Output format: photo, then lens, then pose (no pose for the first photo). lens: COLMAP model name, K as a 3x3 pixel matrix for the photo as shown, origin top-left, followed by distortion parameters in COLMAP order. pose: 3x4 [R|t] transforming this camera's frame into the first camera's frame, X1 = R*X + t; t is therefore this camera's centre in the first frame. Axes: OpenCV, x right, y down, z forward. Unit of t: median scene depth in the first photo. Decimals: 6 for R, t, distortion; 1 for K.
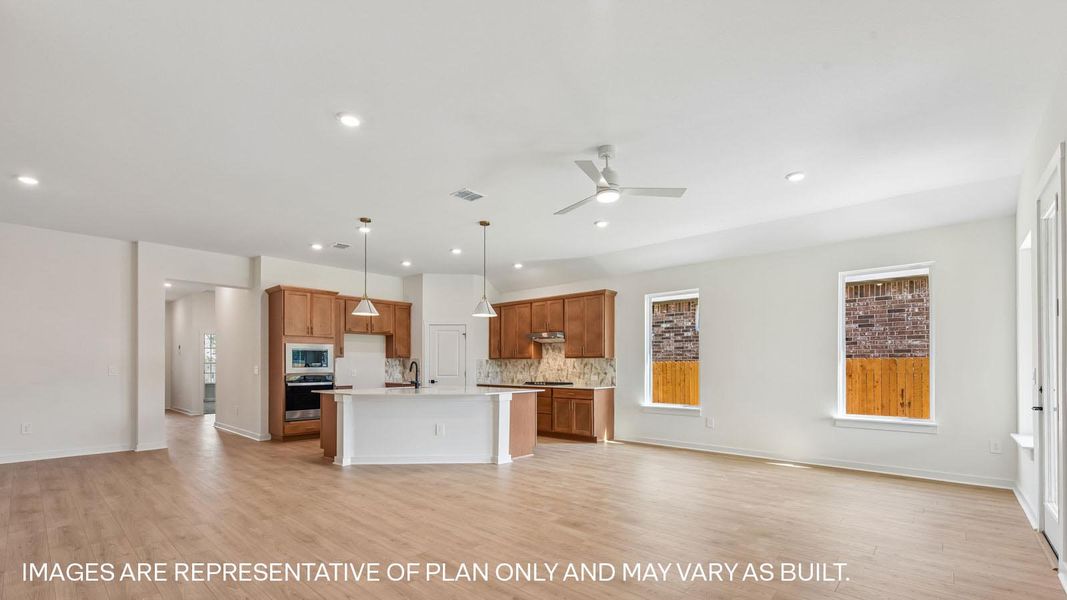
lens RADIAL K [[451.5, 0, 535.3], [0, 451.5, 363.5], [0, 0, 1]] dist [-0.006717, -0.001944]
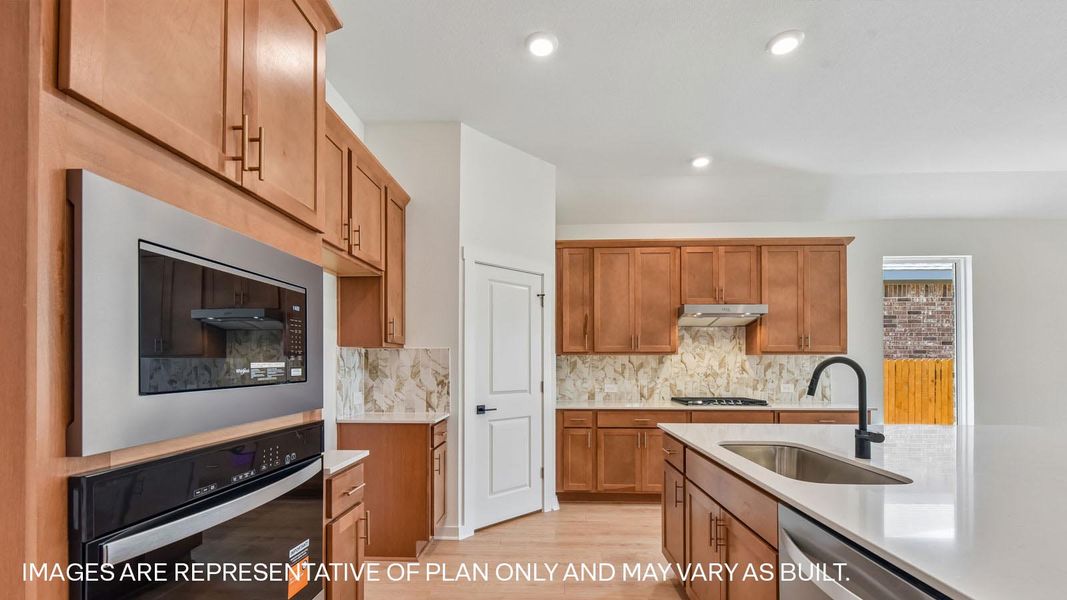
lens RADIAL K [[436.2, 0, 534.8], [0, 436.2, 360.6], [0, 0, 1]] dist [-0.001515, -0.006360]
pose [[0.770794, 0.005449, 0.637062, -0.484223], [-0.003781, 0.999985, -0.003979, -0.000699], [-0.637074, 0.000658, 0.770803, 0.769321]]
